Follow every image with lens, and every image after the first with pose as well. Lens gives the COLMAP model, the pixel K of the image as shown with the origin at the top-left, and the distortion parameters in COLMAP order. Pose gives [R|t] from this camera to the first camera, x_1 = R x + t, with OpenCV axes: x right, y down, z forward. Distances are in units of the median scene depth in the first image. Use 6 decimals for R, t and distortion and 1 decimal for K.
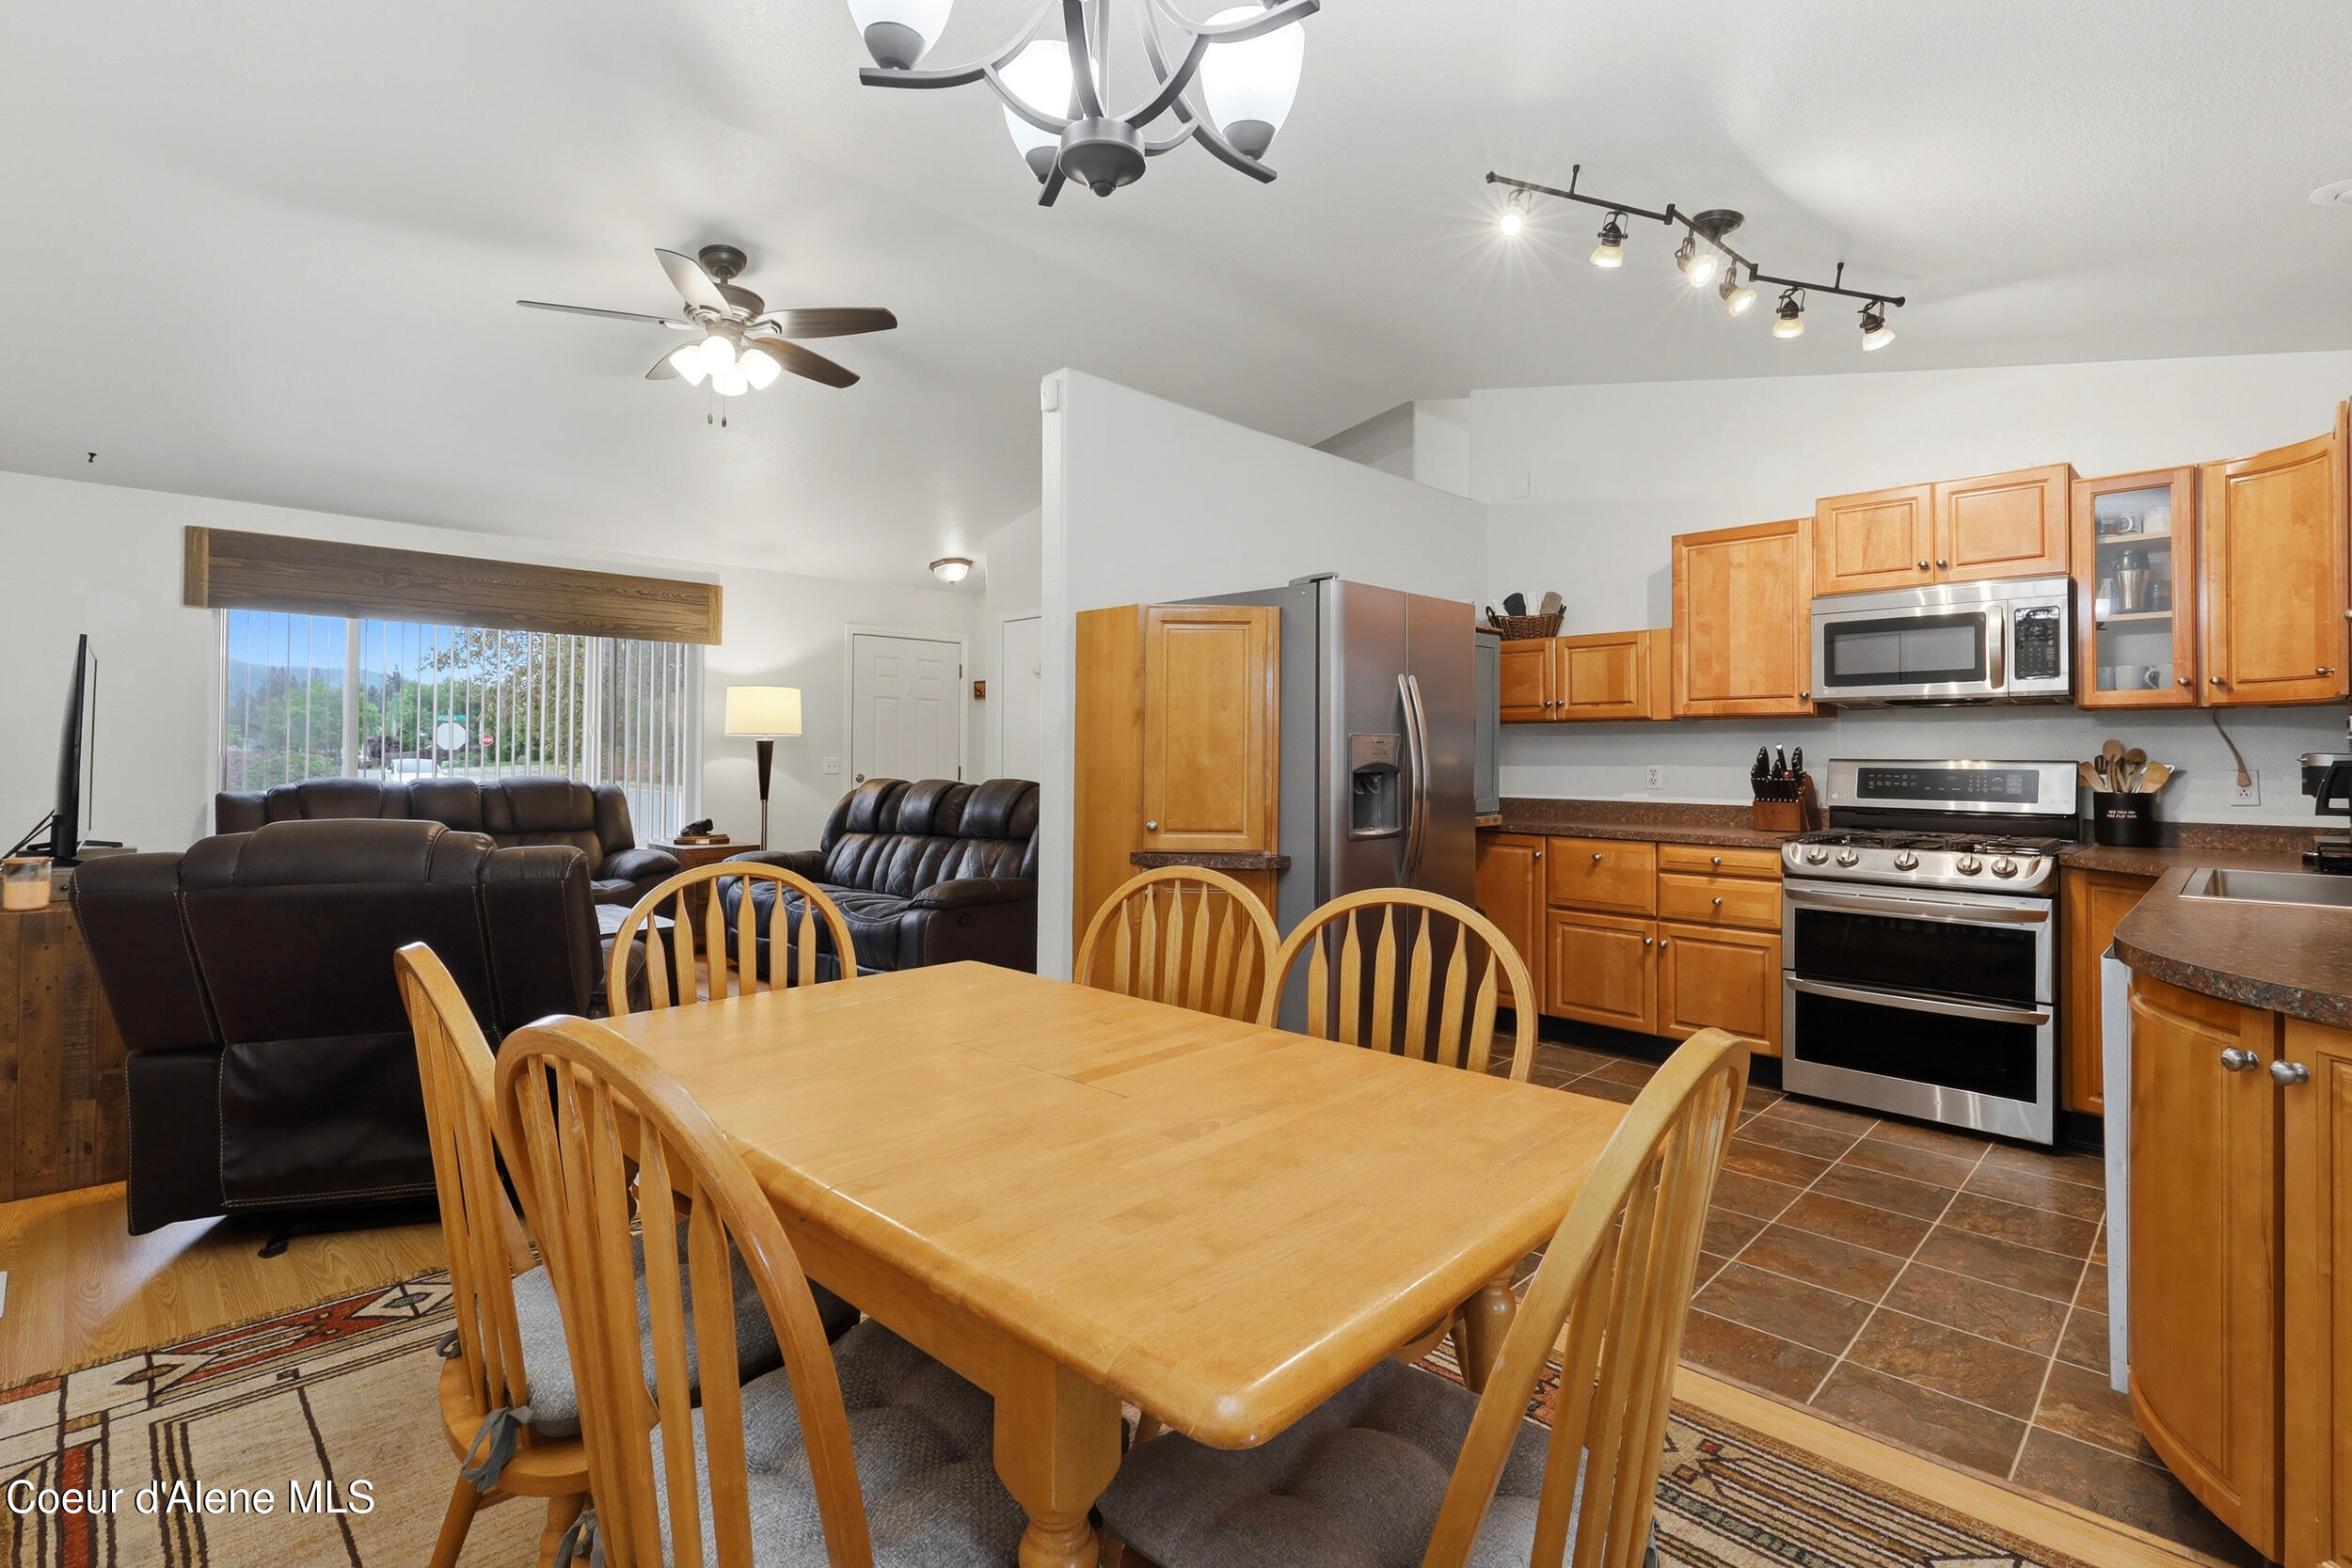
lens RADIAL K [[1075.0, 0, 1177.4], [0, 1075.0, 766.0], [0, 0, 1]] dist [-0.001368, 0.000286]
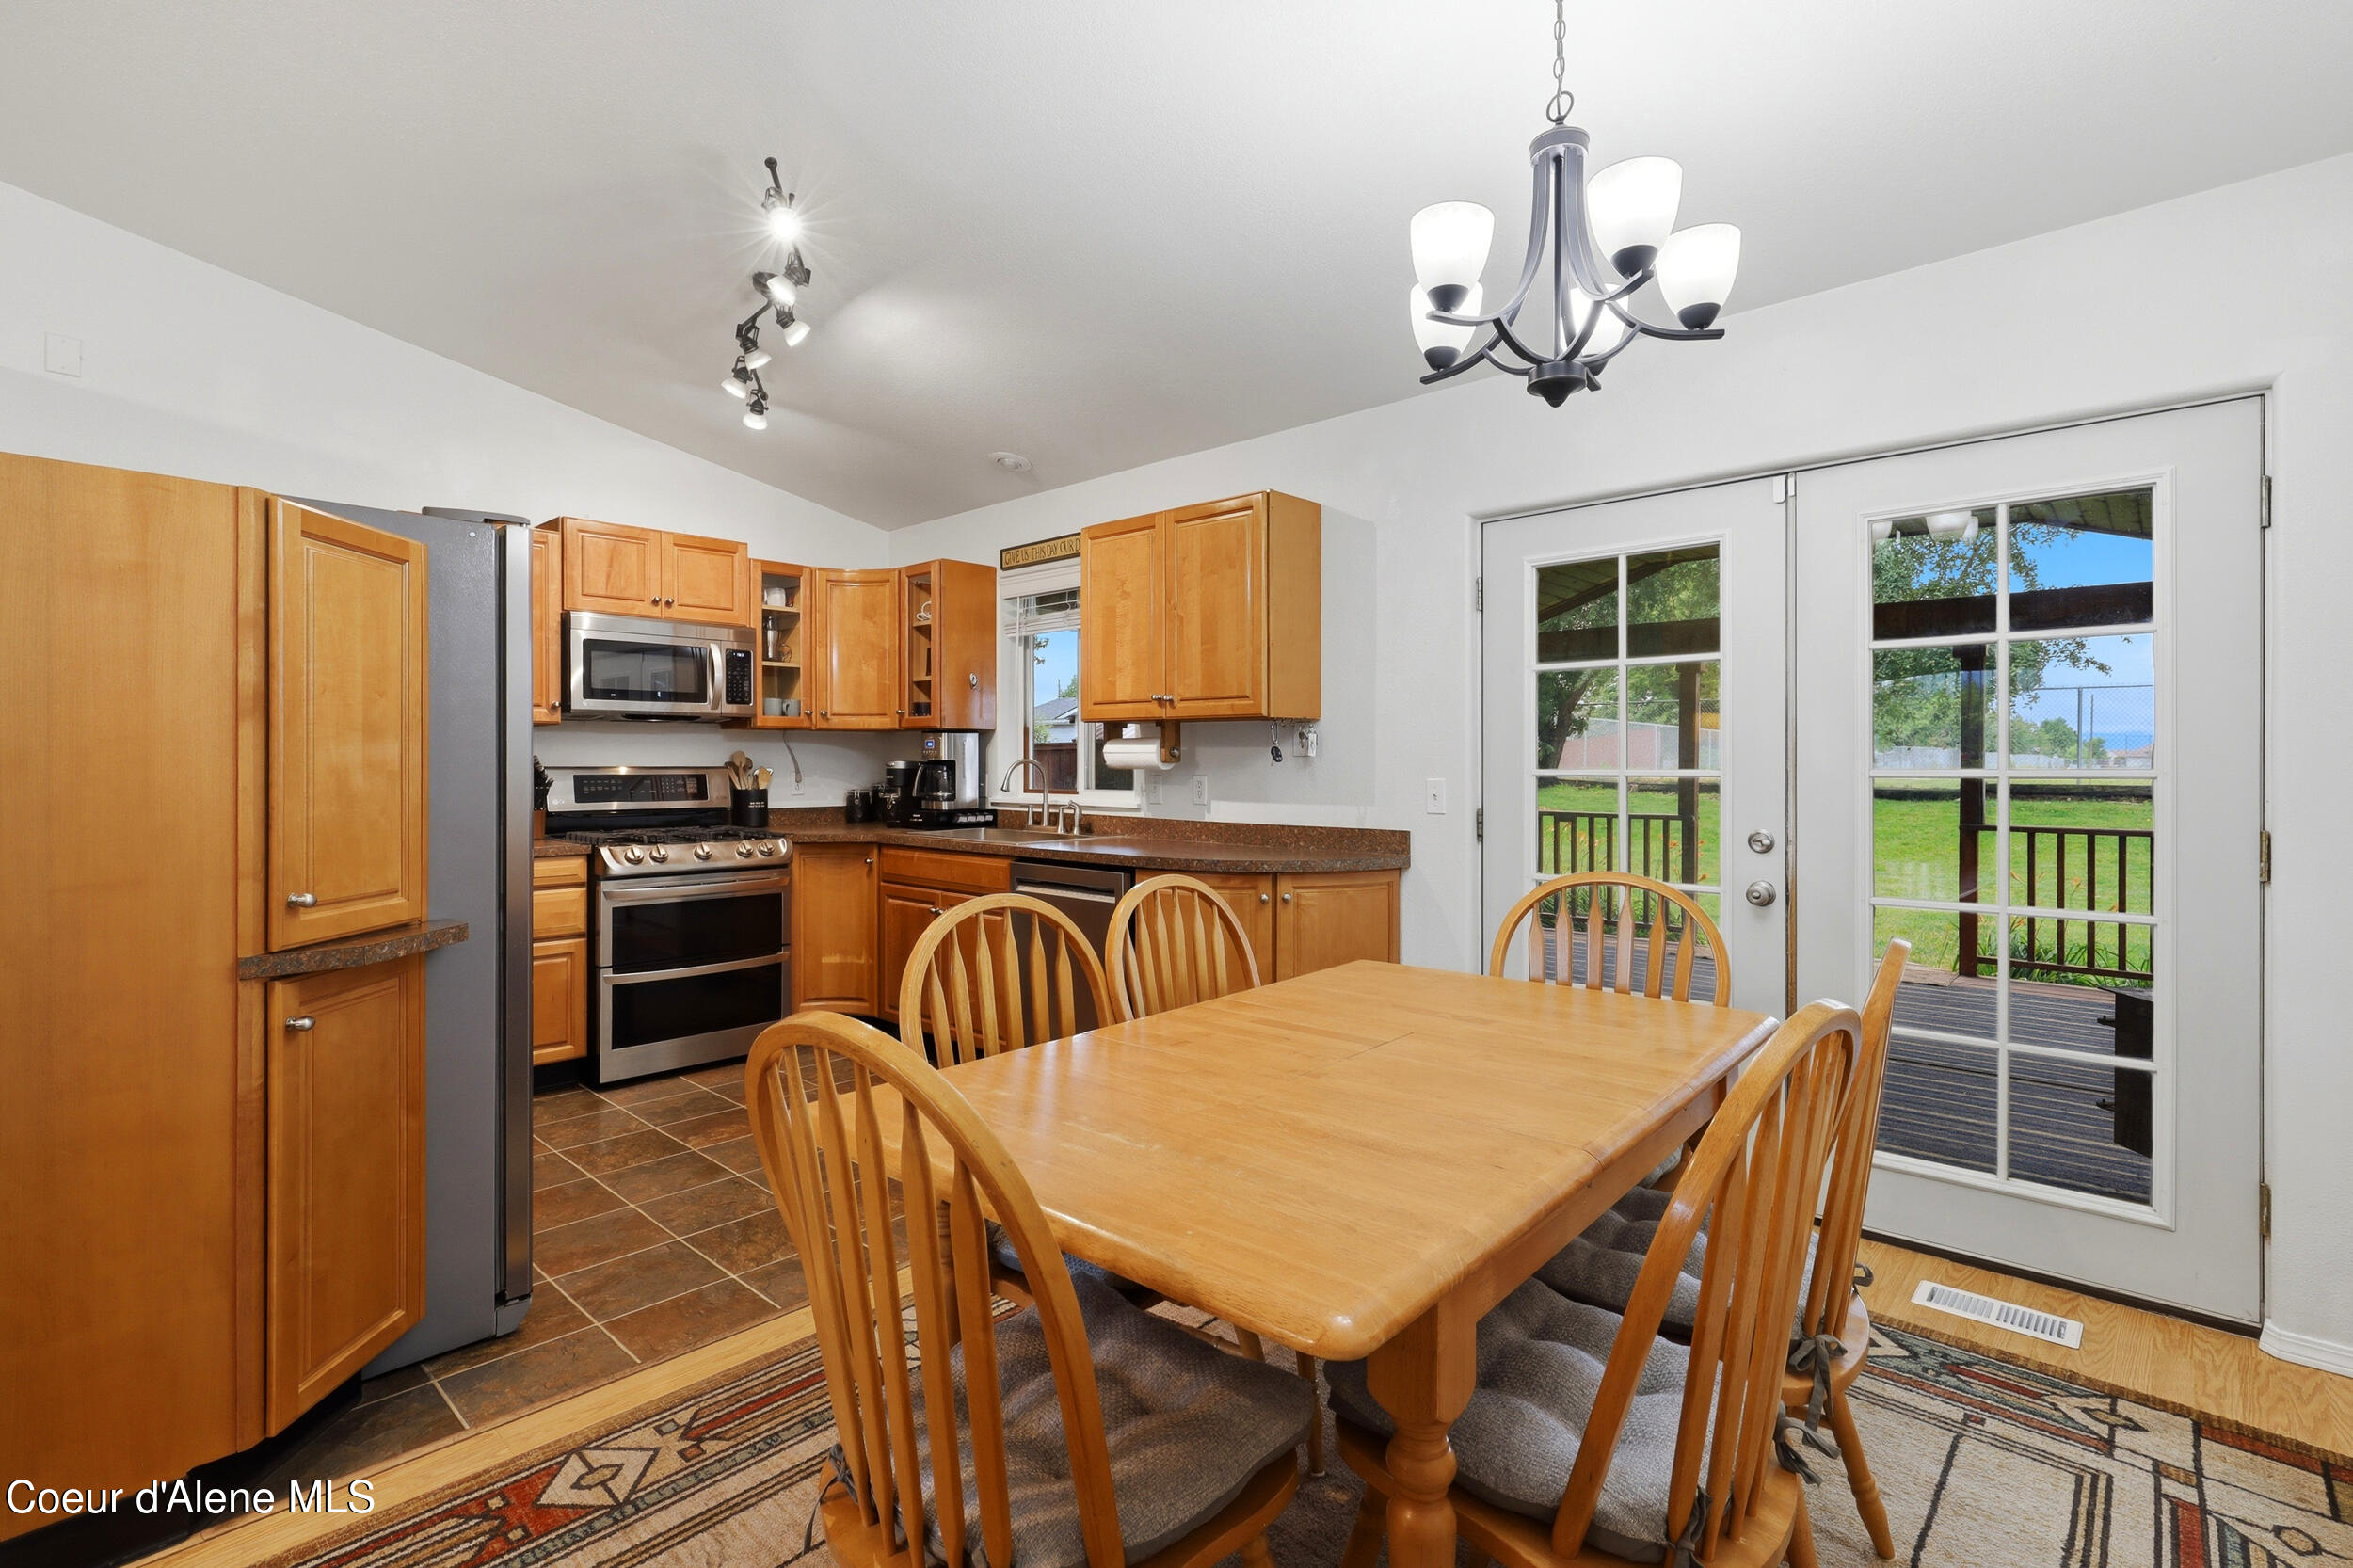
lens RADIAL K [[1075.6, 0, 1173.5], [0, 1075.6, 765.9], [0, 0, 1]] dist [-0.001368, 0.000286]
pose [[-0.035327, -0.009803, 0.999328, -0.518618], [0.013529, 0.999856, 0.010287, -0.011529], [-0.999284, 0.013883, -0.035189, 0.498396]]
